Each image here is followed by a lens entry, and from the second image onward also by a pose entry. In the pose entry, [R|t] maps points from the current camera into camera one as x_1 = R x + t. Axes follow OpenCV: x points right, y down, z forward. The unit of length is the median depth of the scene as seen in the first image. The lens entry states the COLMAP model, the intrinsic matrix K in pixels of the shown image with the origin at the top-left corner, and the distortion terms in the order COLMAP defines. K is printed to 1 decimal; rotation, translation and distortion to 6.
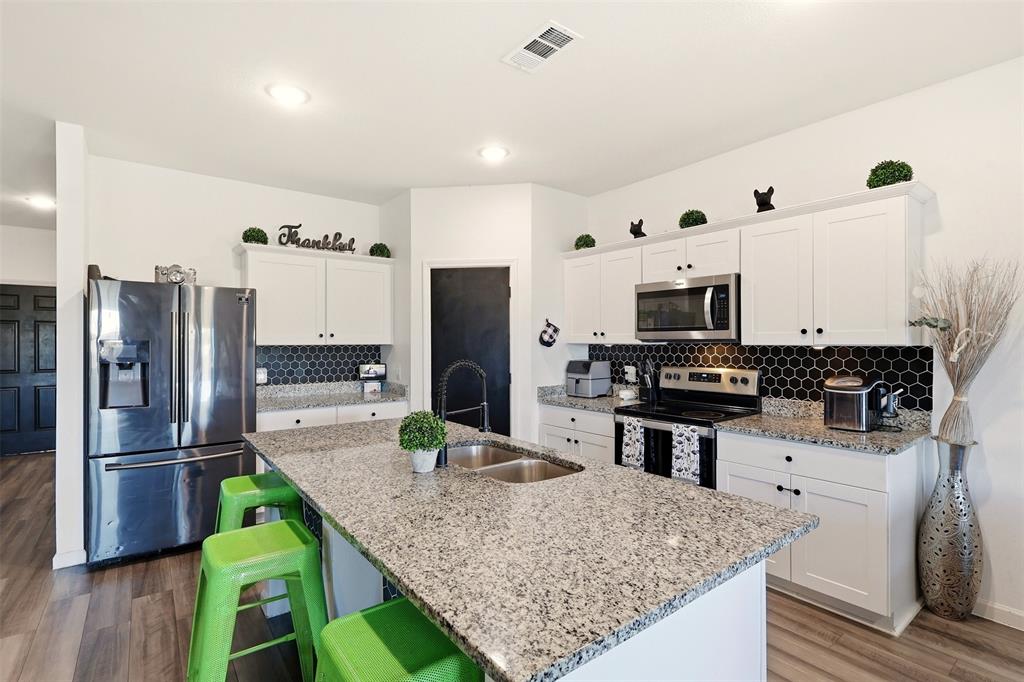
lens RADIAL K [[479.7, 0, 499.9], [0, 479.7, 340.5], [0, 0, 1]] dist [-0.004412, -0.000456]
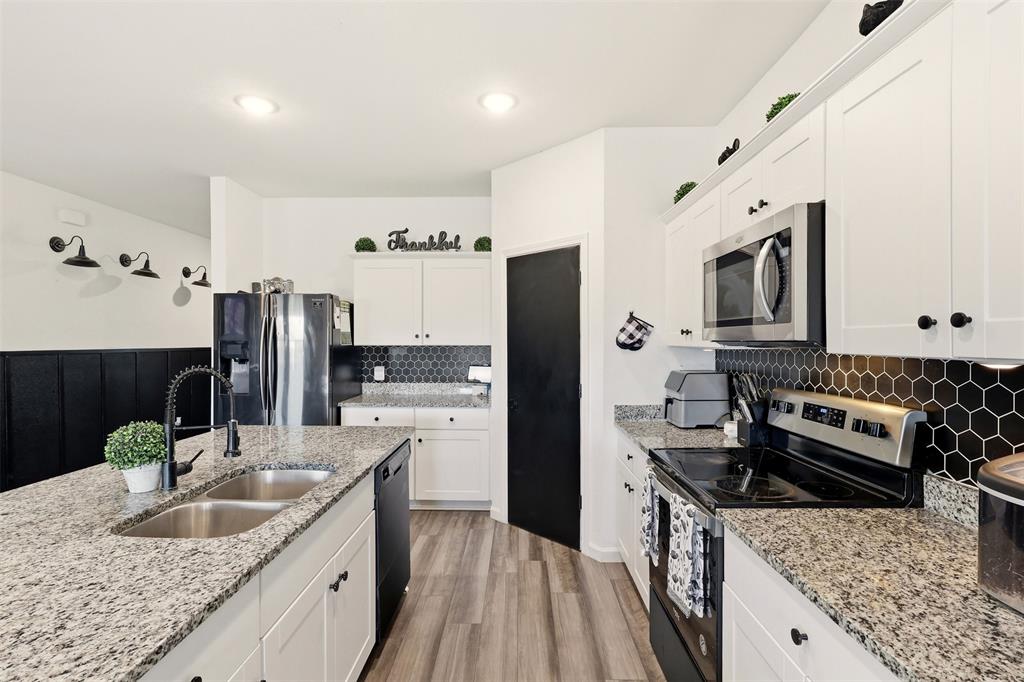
lens RADIAL K [[479.7, 0, 507.9], [0, 479.7, 344.5], [0, 0, 1]] dist [-0.004412, -0.000456]
pose [[0.787471, 0.007320, -0.616309, 0.402365], [-0.002216, 0.999957, 0.009045, -0.002070], [0.616348, -0.005757, 0.787453, 0.324532]]
